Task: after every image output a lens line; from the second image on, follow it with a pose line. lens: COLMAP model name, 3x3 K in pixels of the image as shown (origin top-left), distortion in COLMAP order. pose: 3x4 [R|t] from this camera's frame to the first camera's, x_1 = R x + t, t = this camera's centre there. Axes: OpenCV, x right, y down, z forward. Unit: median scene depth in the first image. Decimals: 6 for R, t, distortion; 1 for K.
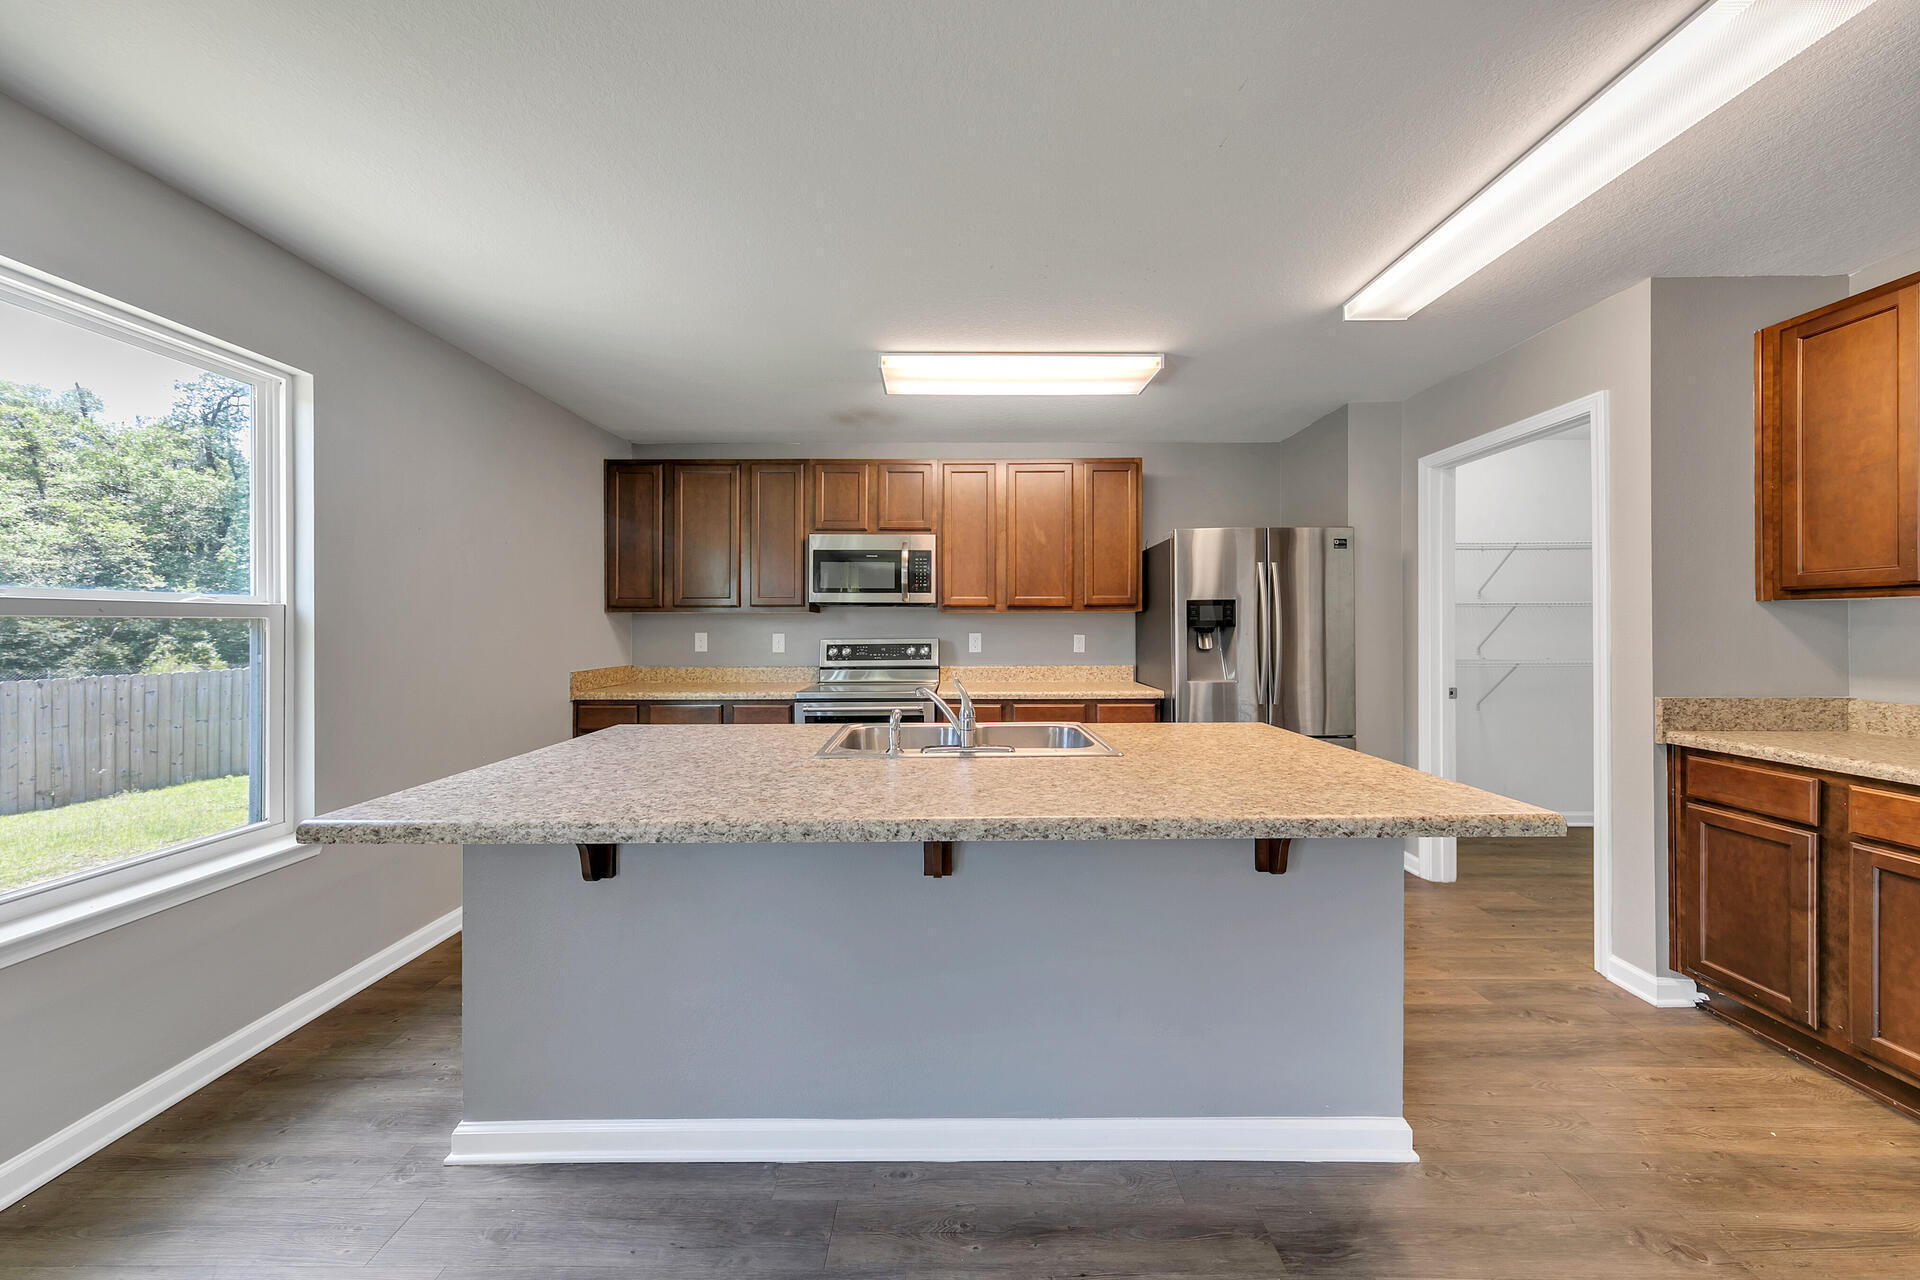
lens RADIAL K [[645.7, 0, 958.1], [0, 645.7, 632.8], [0, 0, 1]] dist [0.000936, 0.000081]
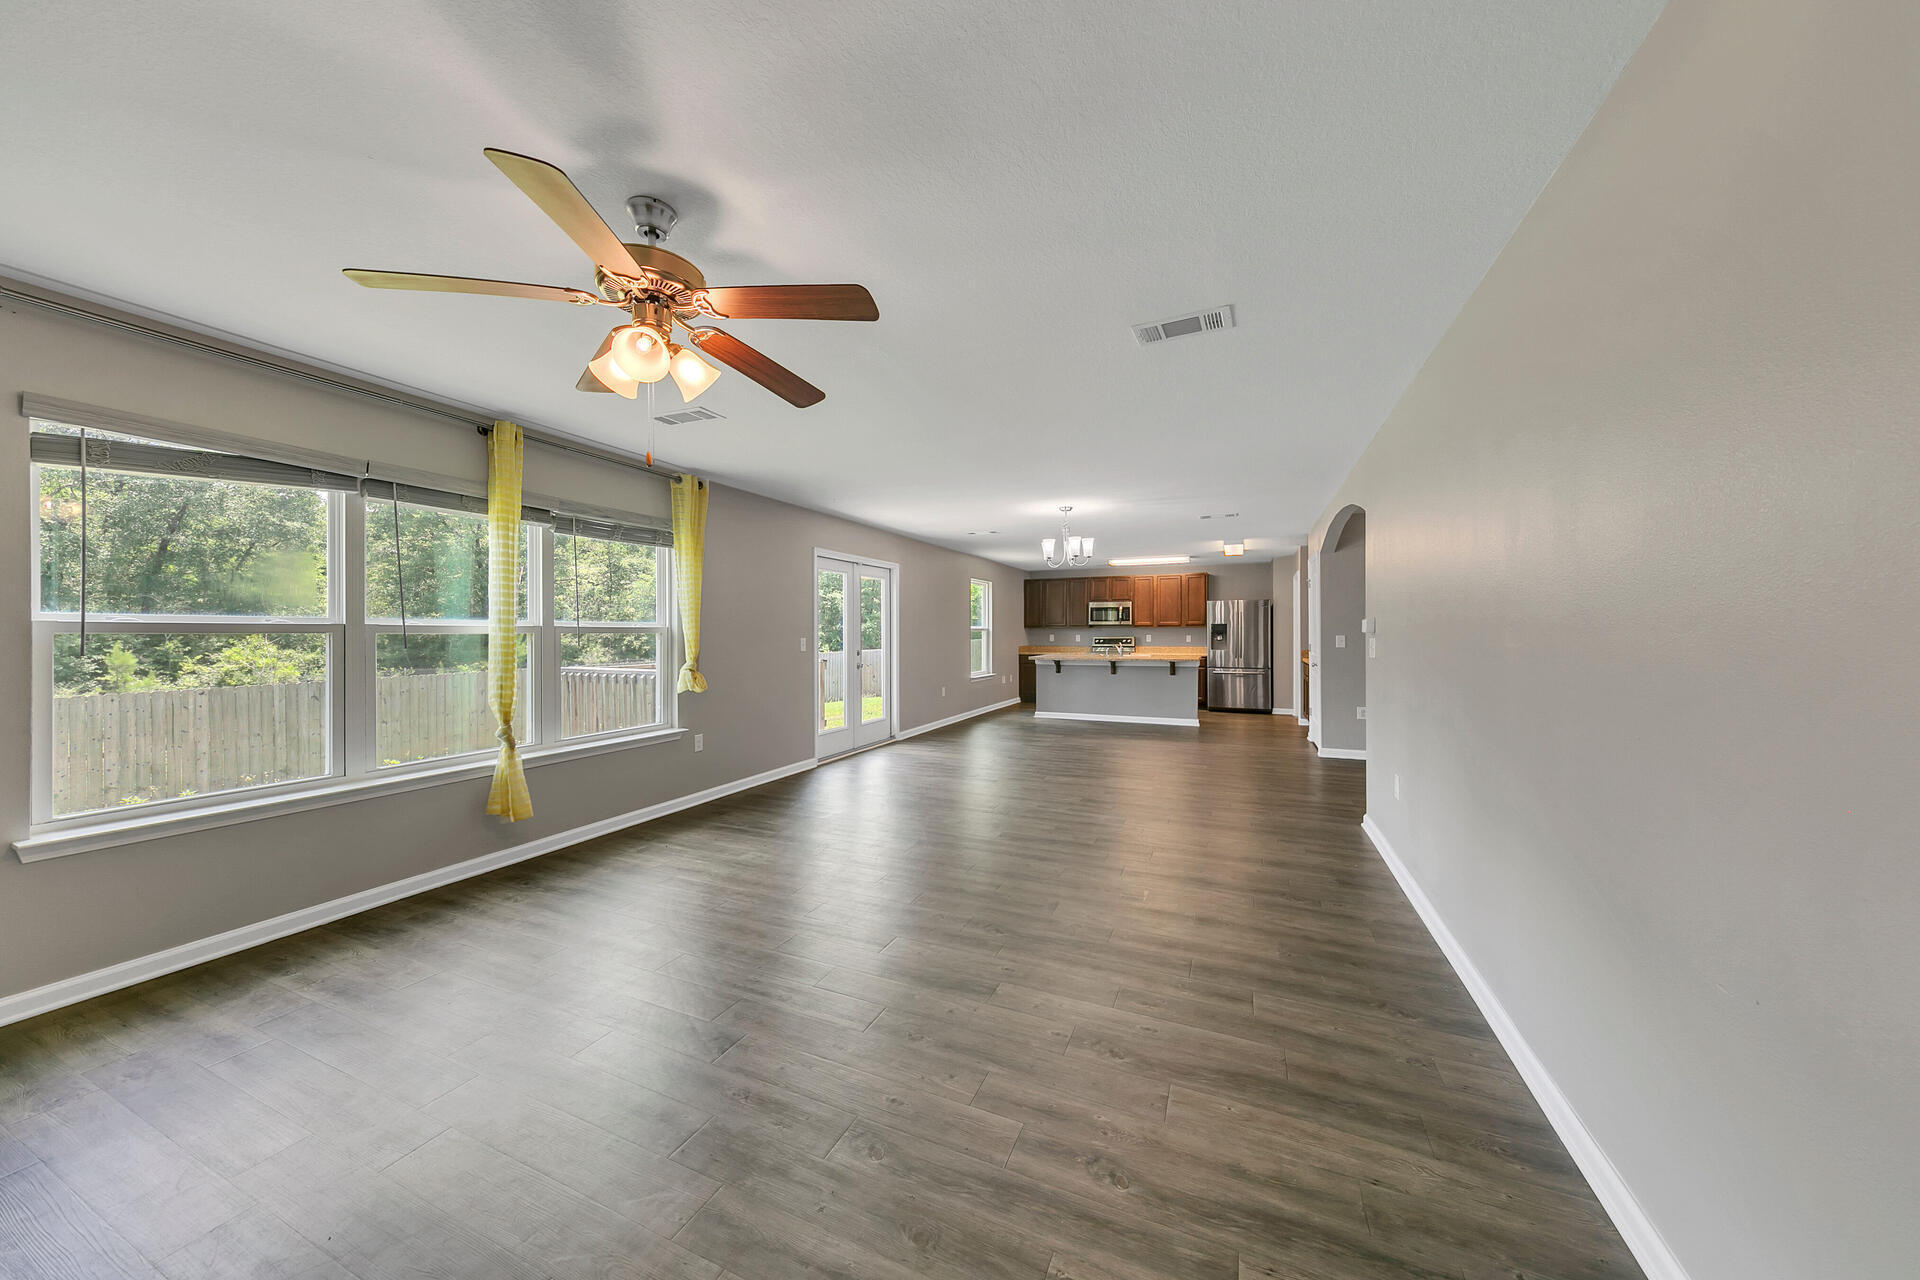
lens RADIAL K [[645.7, 0, 958.1], [0, 645.7, 632.8], [0, 0, 1]] dist [0.000936, 0.000081]
pose [[0.917483, -0.001597, -0.397772, 0.413136], [-0.002616, 0.999946, -0.010050, 0.023411], [0.397767, 0.010261, 0.917429, -2.043364]]
